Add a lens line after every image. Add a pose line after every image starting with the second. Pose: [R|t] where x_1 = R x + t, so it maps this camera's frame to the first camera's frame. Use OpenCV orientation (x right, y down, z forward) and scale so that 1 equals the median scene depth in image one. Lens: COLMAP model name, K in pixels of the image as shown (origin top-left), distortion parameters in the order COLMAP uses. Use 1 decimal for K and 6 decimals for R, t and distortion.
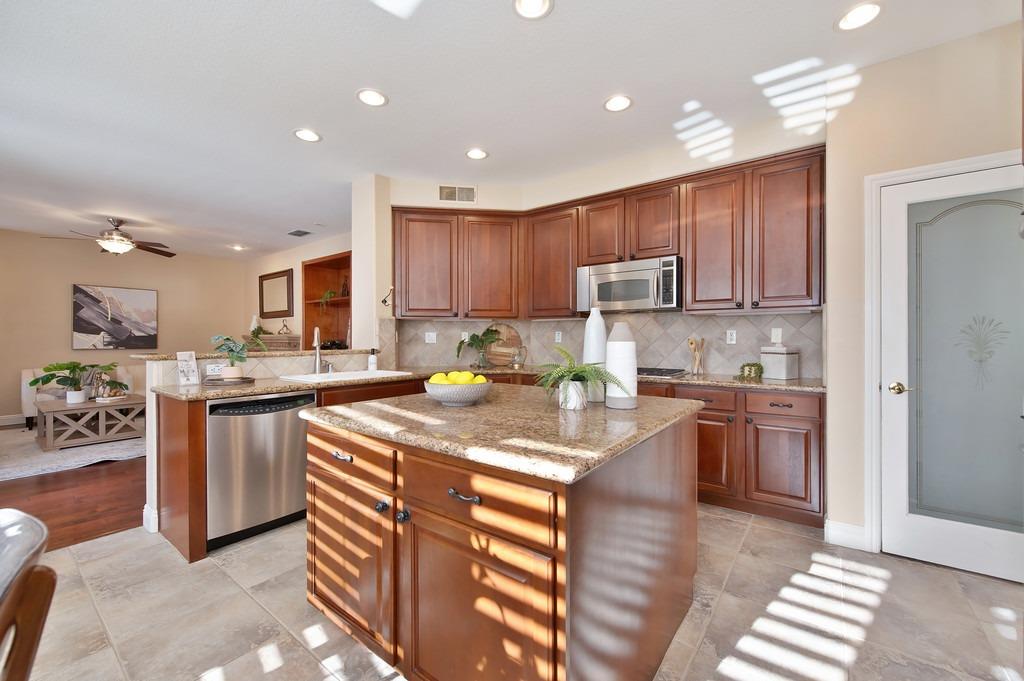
lens RADIAL K [[409.5, 0, 514.7], [0, 409.5, 338.8], [0, 0, 1]] dist [0.003330, -0.000567]
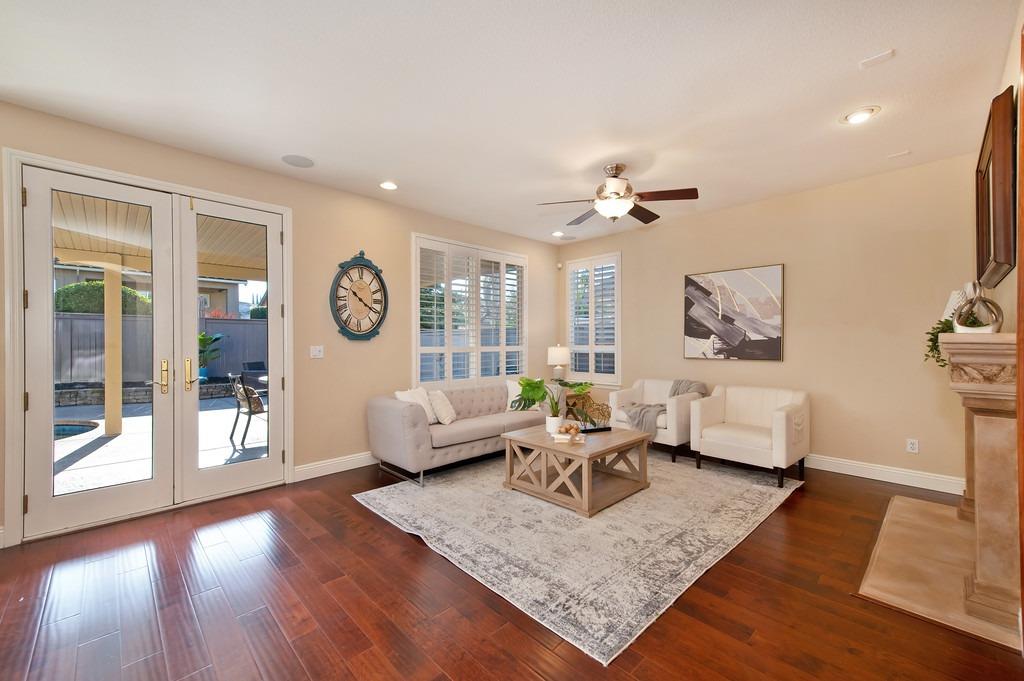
lens RADIAL K [[409.5, 0, 509.9], [0, 409.5, 343.0], [0, 0, 1]] dist [0.003330, -0.000567]
pose [[-0.166379, 0.002479, -0.986059, -0.240267], [0.005728, 0.999982, 0.001547, -0.006388], [0.986045, -0.005390, -0.166390, 0.788440]]
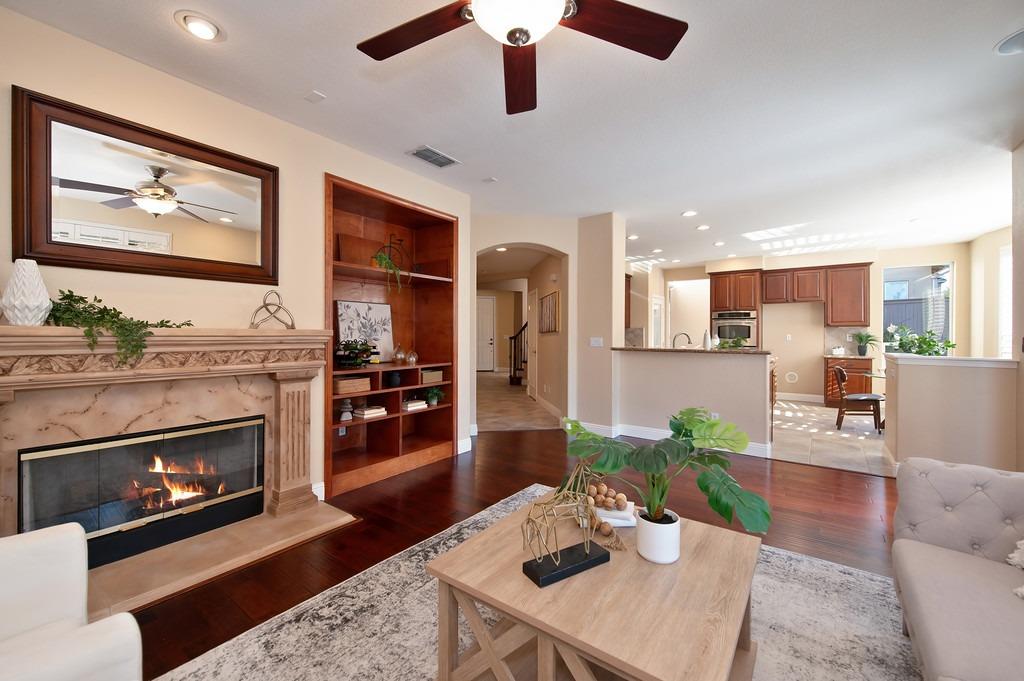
lens RADIAL K [[409.5, 0, 512.1], [0, 409.5, 335.8], [0, 0, 1]] dist [0.003330, -0.000567]
pose [[0.002171, -0.003633, 0.999991, -1.041238], [-0.006211, 0.999974, 0.003646, -0.008003], [-0.999978, -0.006218, 0.002149, 0.837042]]
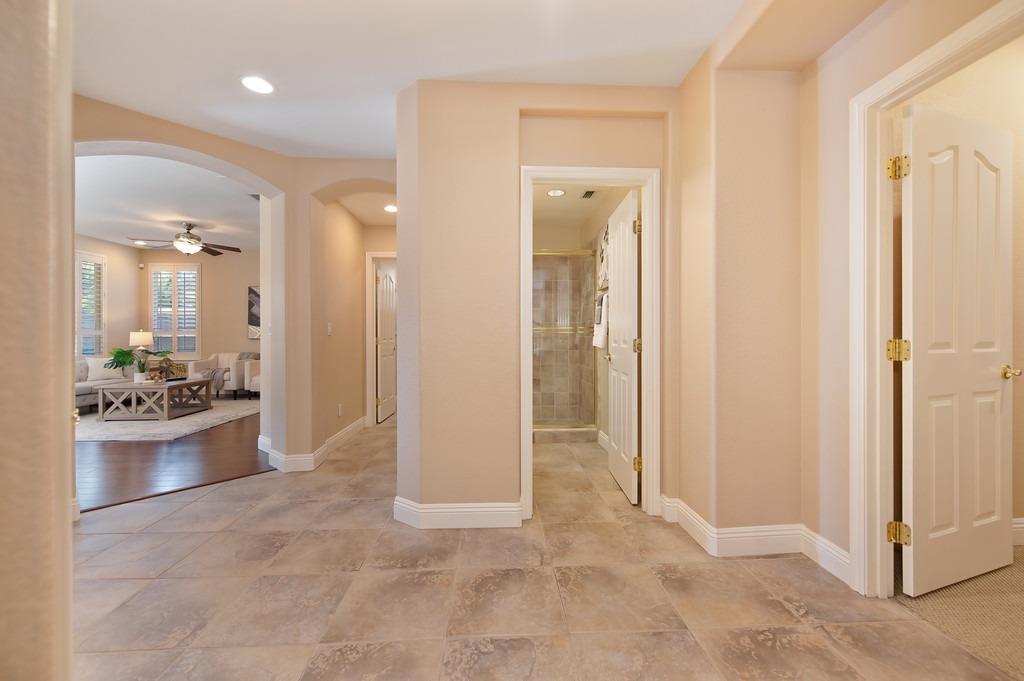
lens RADIAL K [[423.0, 0, 518.2], [0, 423.0, 337.0], [0, 0, 1]] dist [0.002662, -0.000353]
pose [[0.641708, 0.002868, -0.766943, 0.430437], [0.001322, 0.999987, 0.004845, 0.014658], [0.766948, -0.004123, 0.641697, 0.792110]]
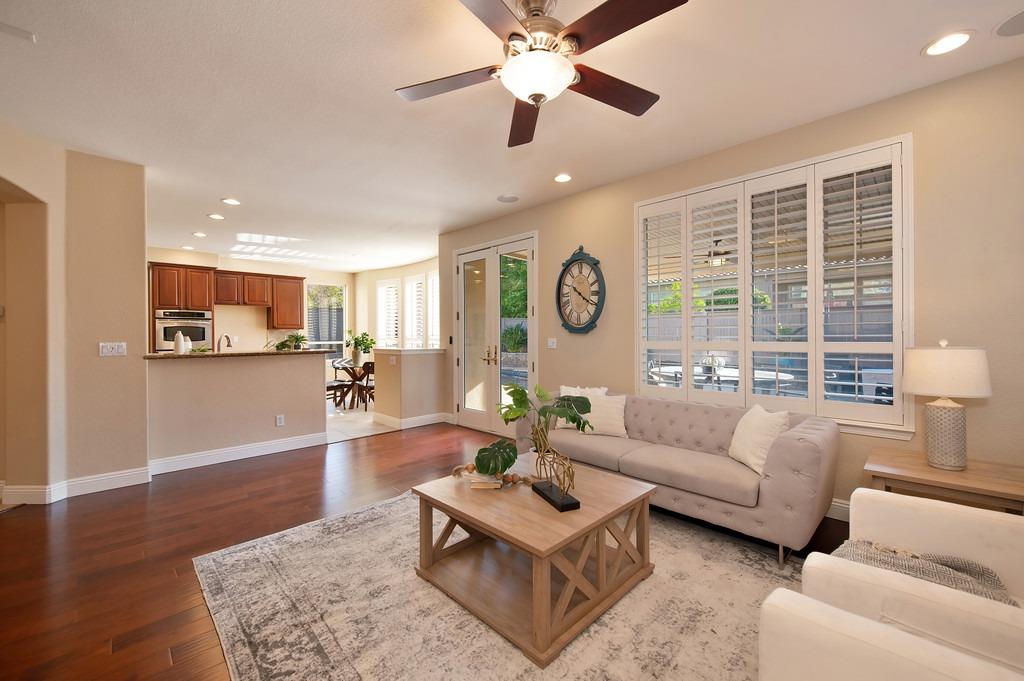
lens RADIAL K [[409.5, 0, 512.2], [0, 409.5, 334.4], [0, 0, 1]] dist [0.003330, -0.000567]
pose [[-0.986227, 0.006886, 0.165253, -0.840794], [0.006305, 0.999972, -0.004042, -0.007189], [-0.165276, -0.002944, -0.986243, 1.122482]]
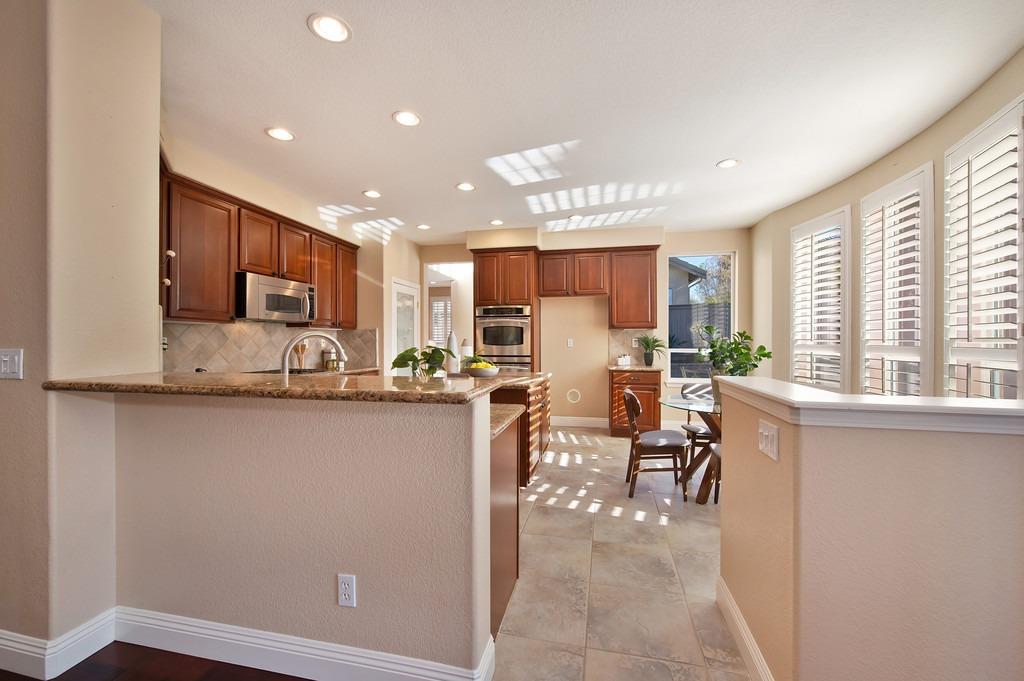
lens RADIAL K [[409.5, 0, 511.6], [0, 409.5, 340.8], [0, 0, 1]] dist [0.003330, -0.000567]
pose [[-0.400910, -0.002025, 0.916115, -0.578326], [-0.002252, 0.999997, 0.001225, -0.009352], [-0.916115, -0.001572, -0.400913, 0.483082]]
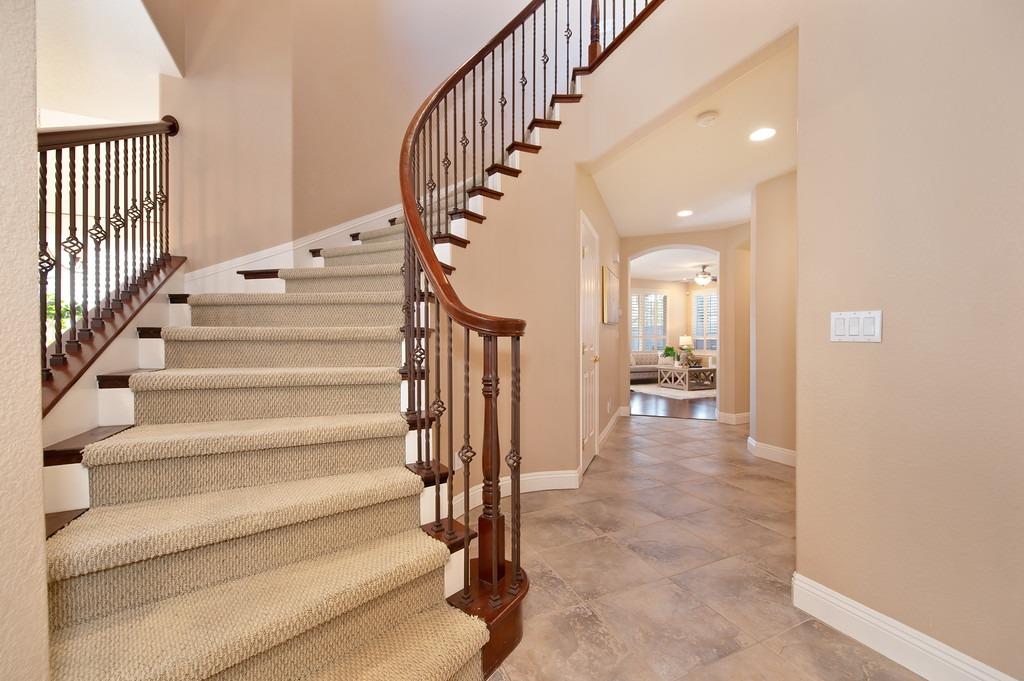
lens RADIAL K [[423.0, 0, 511.7], [0, 423.0, 339.8], [0, 0, 1]] dist [0.002662, -0.000353]
pose [[-0.475768, 0.002344, -0.879568, 0.816290], [-0.001168, 0.999994, 0.003296, 0.014226], [0.879570, 0.002596, -0.475762, 0.952033]]
